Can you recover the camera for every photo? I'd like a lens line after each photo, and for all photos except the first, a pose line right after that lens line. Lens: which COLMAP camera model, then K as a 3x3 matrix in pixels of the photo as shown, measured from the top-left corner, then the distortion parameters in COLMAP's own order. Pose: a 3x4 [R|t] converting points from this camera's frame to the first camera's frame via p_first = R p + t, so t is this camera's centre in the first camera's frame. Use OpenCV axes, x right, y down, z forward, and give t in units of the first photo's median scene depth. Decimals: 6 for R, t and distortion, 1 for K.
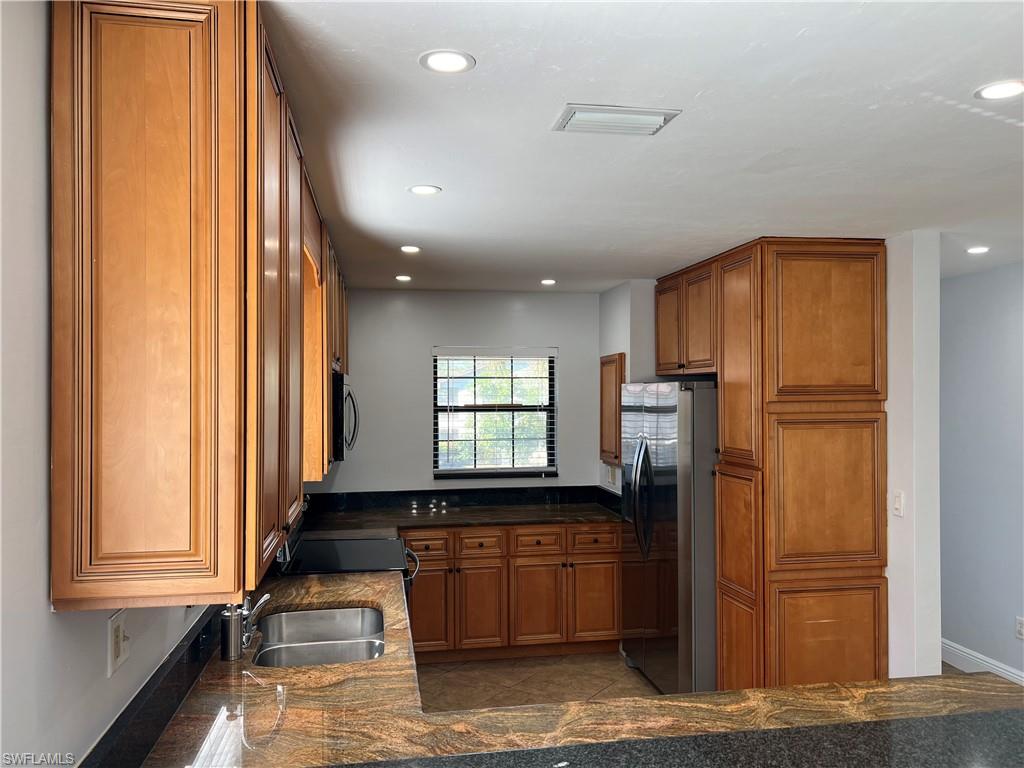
lens RADIAL K [[767.2, 0, 511.7], [0, 767.2, 389.0], [0, 0, 1]] dist [0.084409, -0.117421]
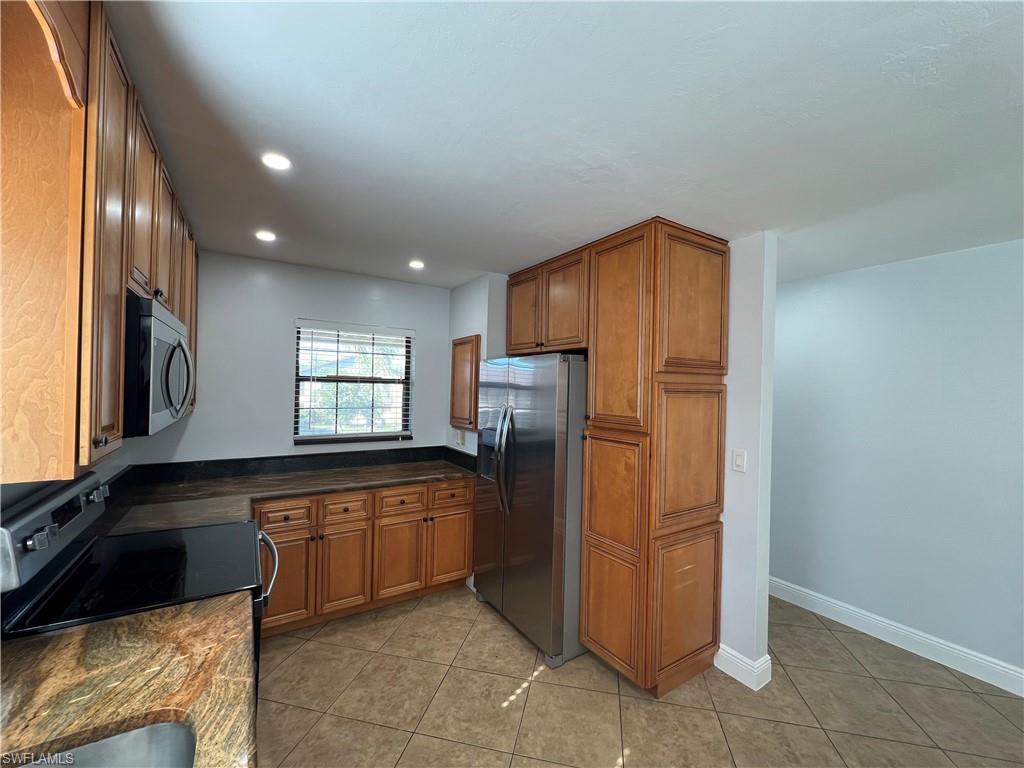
lens RADIAL K [[411.6, 0, 512.7], [0, 411.6, 387.0], [0, 0, 1]] dist [-0.000151, 0.000083]
pose [[0.920175, 0.025458, 0.390680, -0.054003], [-0.029274, 0.999564, 0.003815, 0.030904], [-0.390412, -0.014947, 0.920519, 0.412899]]
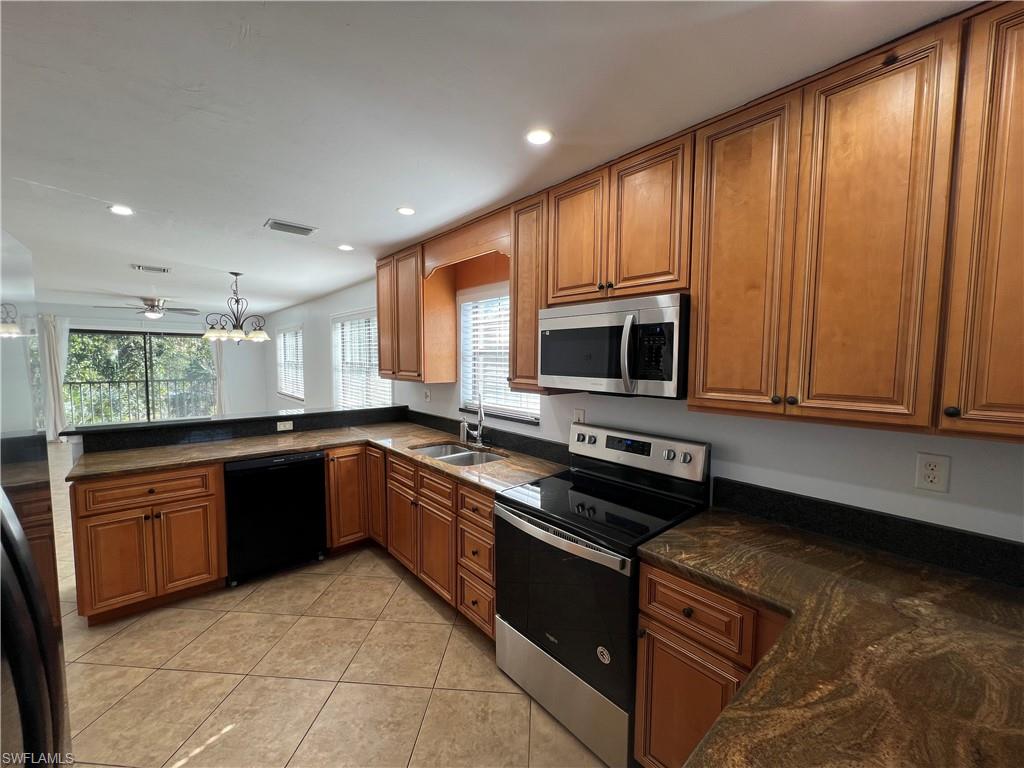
lens RADIAL K [[406.4, 0, 512.6], [0, 406.4, 386.1], [0, 0, 1]] dist [0.001866, 0.000392]
pose [[-0.850296, 0.031342, -0.525370, 0.095253], [-0.003894, 0.997823, 0.065830, 0.038486], [0.526290, 0.058021, -0.848323, 1.084666]]
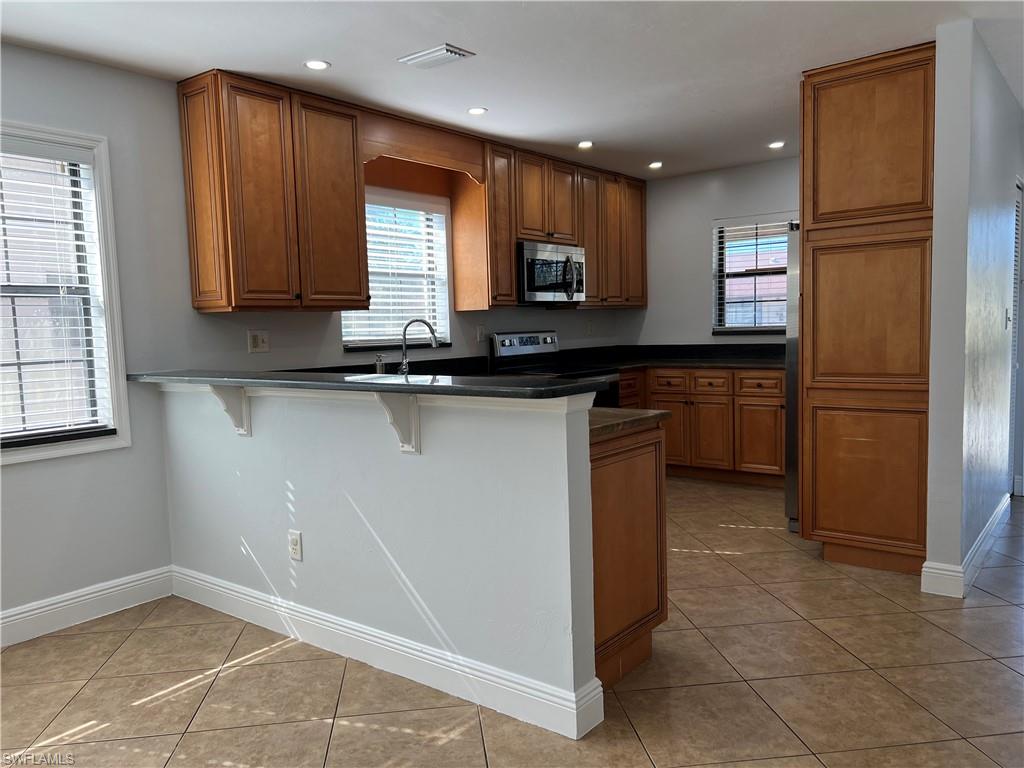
lens RADIAL K [[767.2, 0, 511.7], [0, 767.2, 389.0], [0, 0, 1]] dist [0.084409, -0.117421]
pose [[0.670282, 0.048500, -0.740520, 0.638015], [0.030513, 0.995217, 0.092800, 0.090453], [0.741479, -0.084798, 0.665596, -0.022923]]
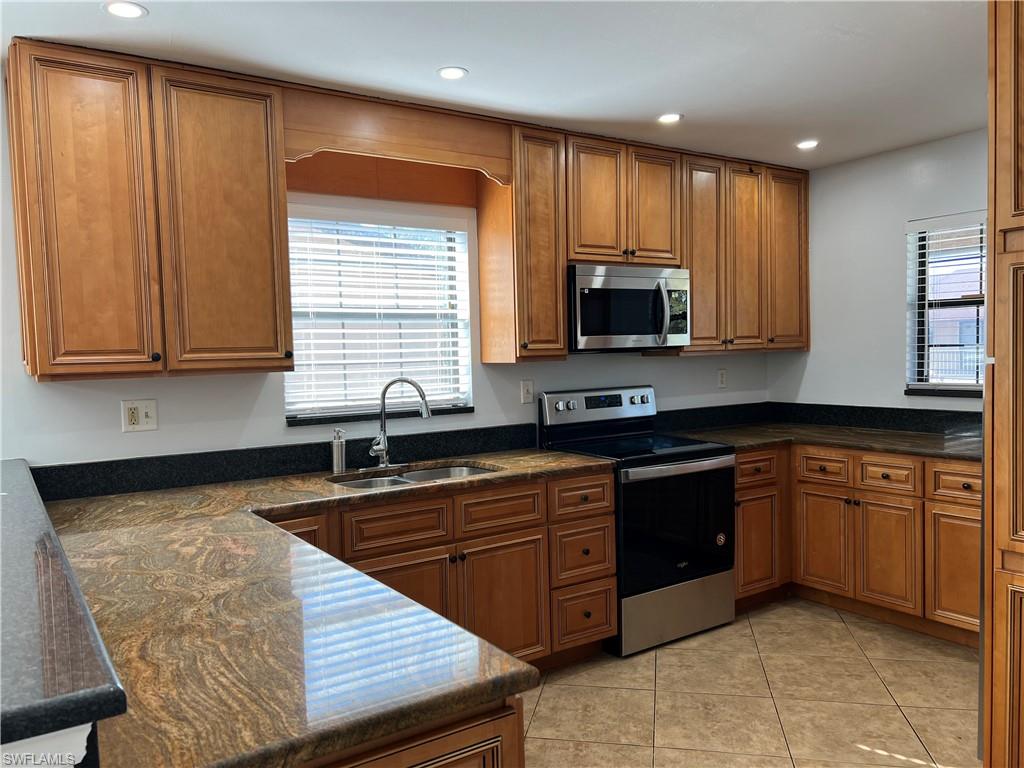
lens RADIAL K [[767.2, 0, 511.7], [0, 767.2, 389.0], [0, 0, 1]] dist [0.084409, -0.117421]
pose [[0.411294, 0.041716, -0.910548, 0.503297], [0.029709, 0.997808, 0.059133, 0.060259], [0.911019, -0.051373, 0.409153, 0.354150]]
